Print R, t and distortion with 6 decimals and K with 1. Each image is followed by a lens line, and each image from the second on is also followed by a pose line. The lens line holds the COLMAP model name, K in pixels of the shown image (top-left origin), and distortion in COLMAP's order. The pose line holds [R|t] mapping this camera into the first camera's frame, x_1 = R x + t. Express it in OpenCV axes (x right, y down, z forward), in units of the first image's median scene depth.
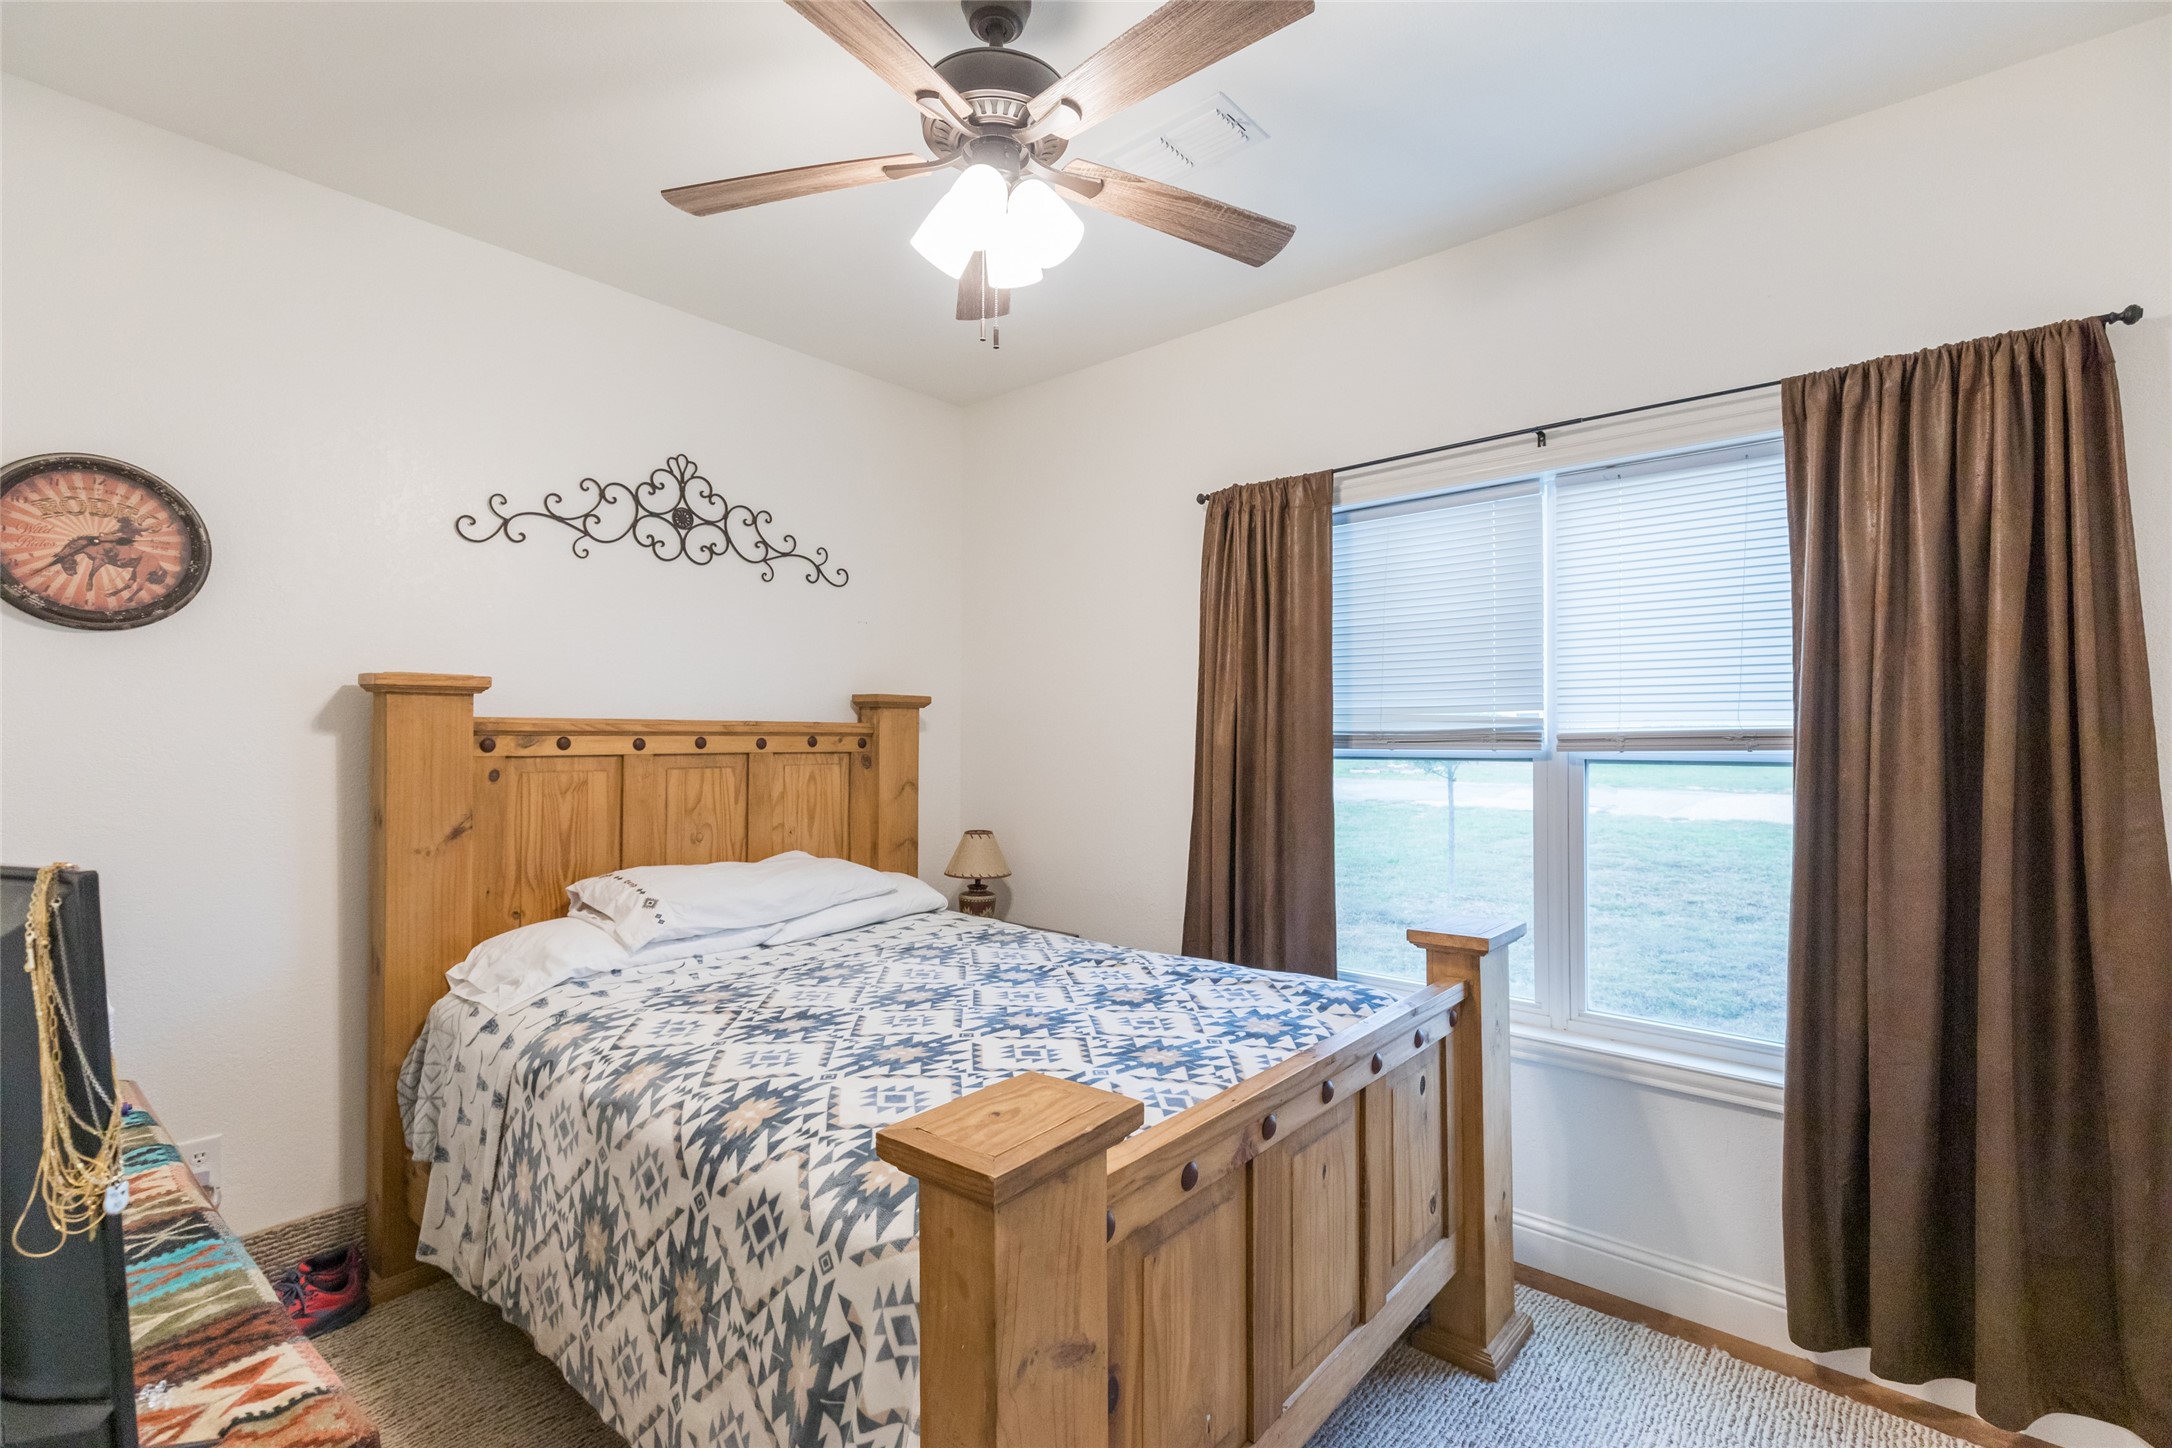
lens RADIAL K [[953.2, 0, 1088.7], [0, 953.2, 723.9], [0, 0, 1]] dist [-0.000311, 0.000031]
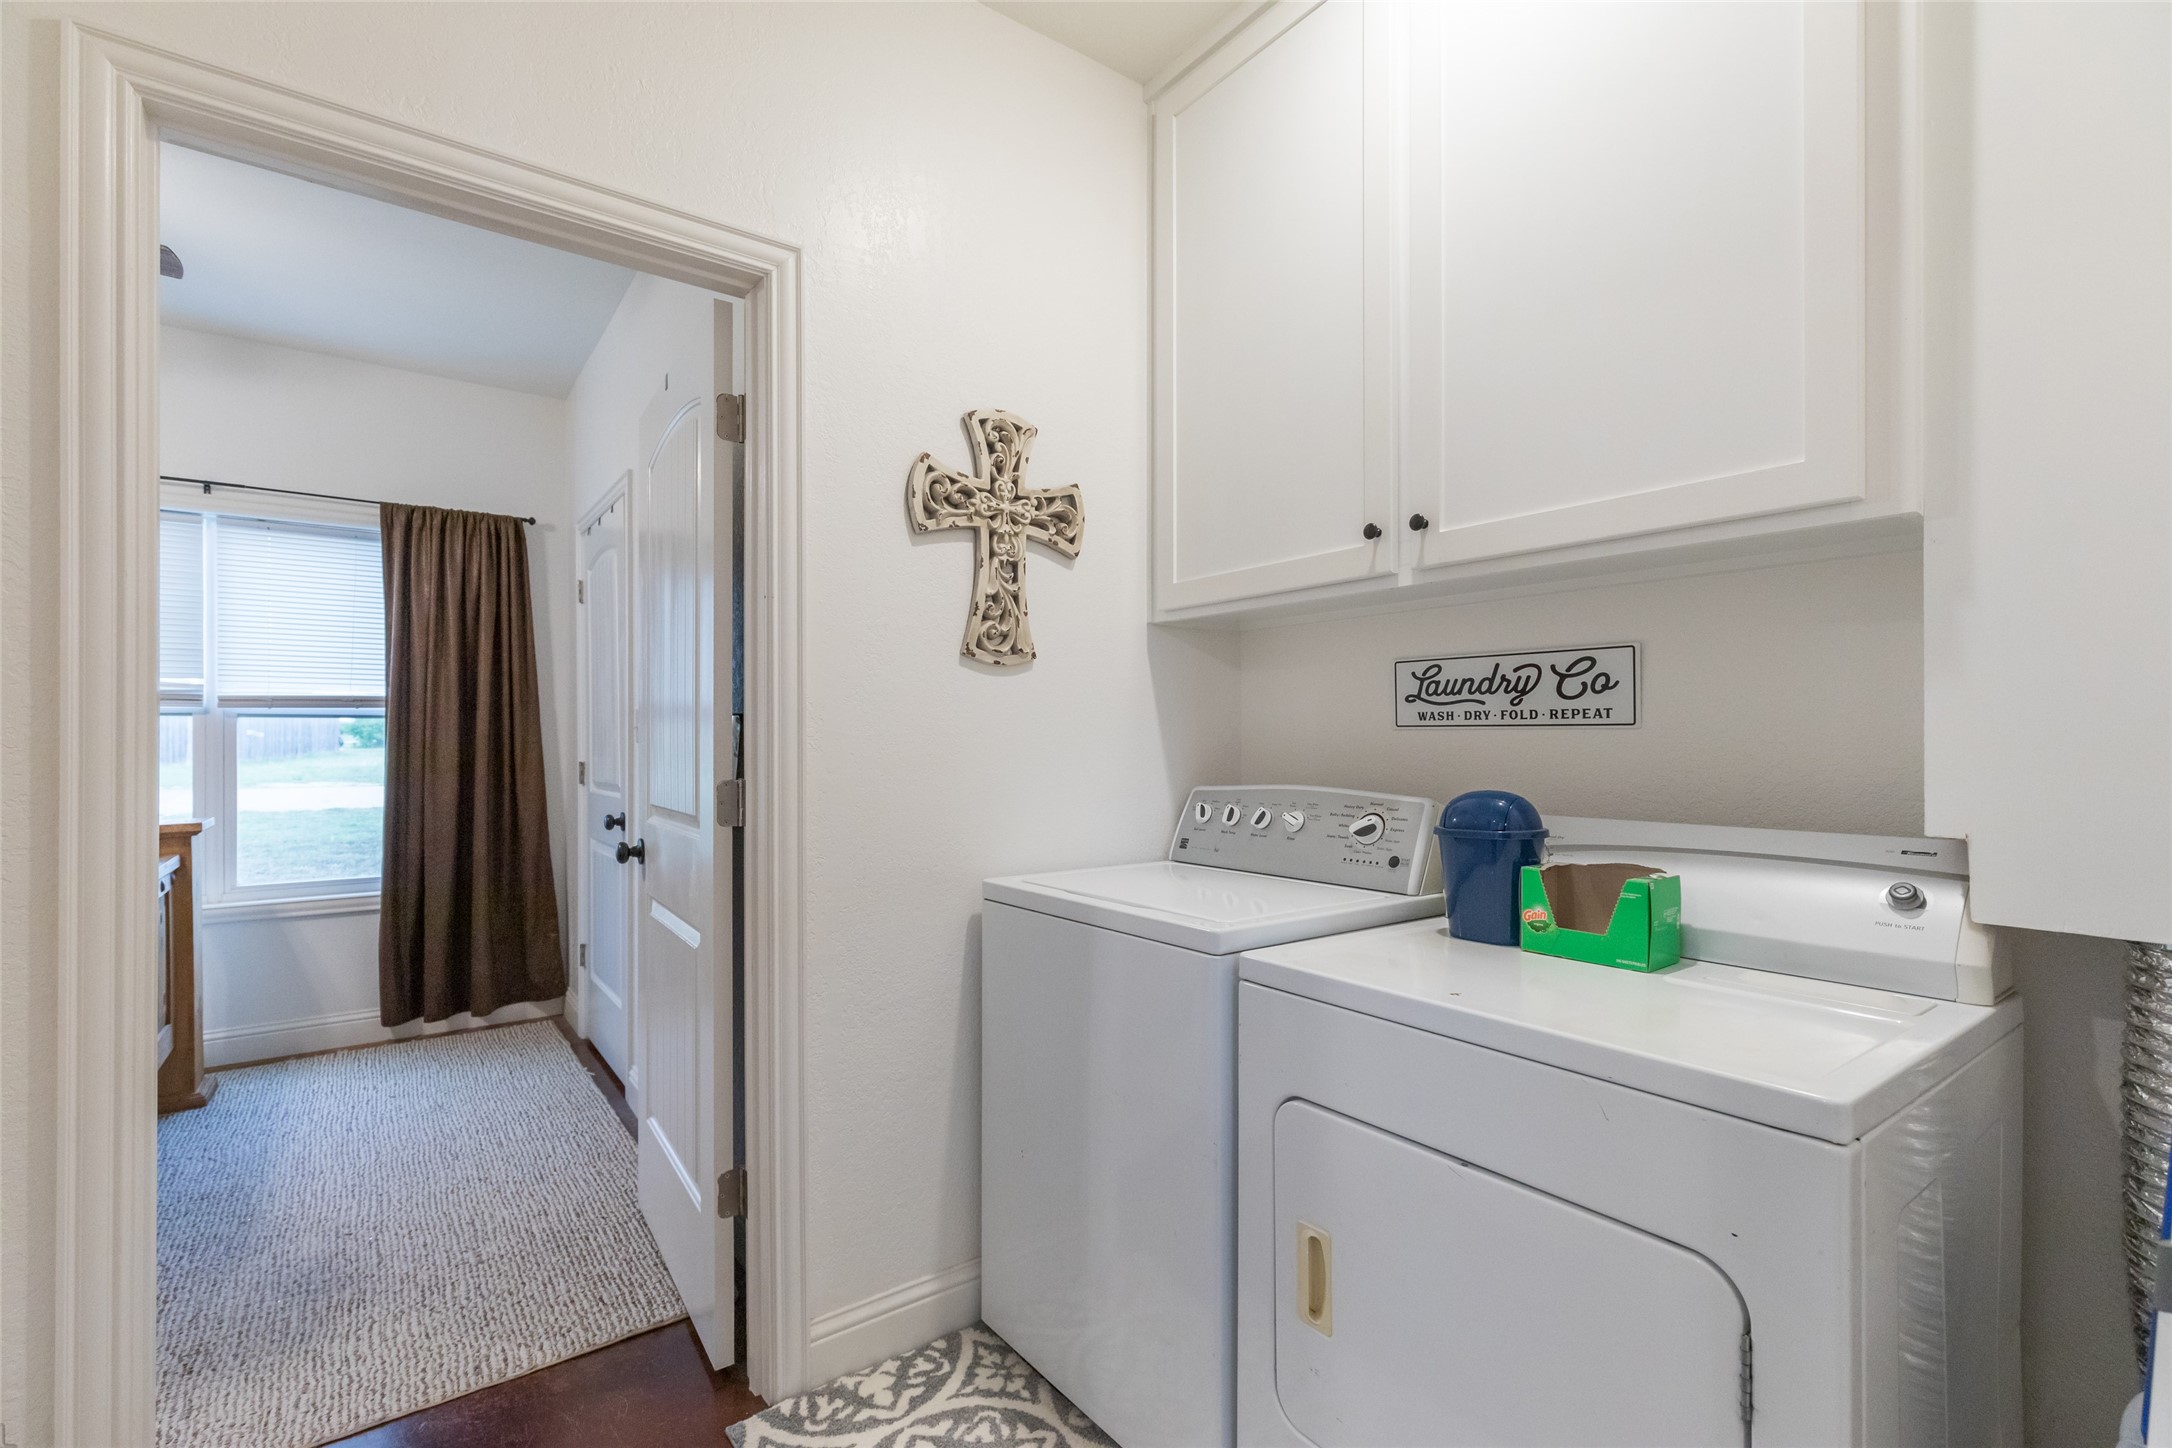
lens RADIAL K [[964.7, 0, 1088.4], [0, 964.7, 733.2], [0, 0, 1]] dist [0.002173, -0.000267]
pose [[0.248826, -0.006405, 0.968527, -0.736738], [-0.009605, 0.999913, 0.009080, 0.048317], [-0.968501, -0.011562, 0.248743, -0.783513]]
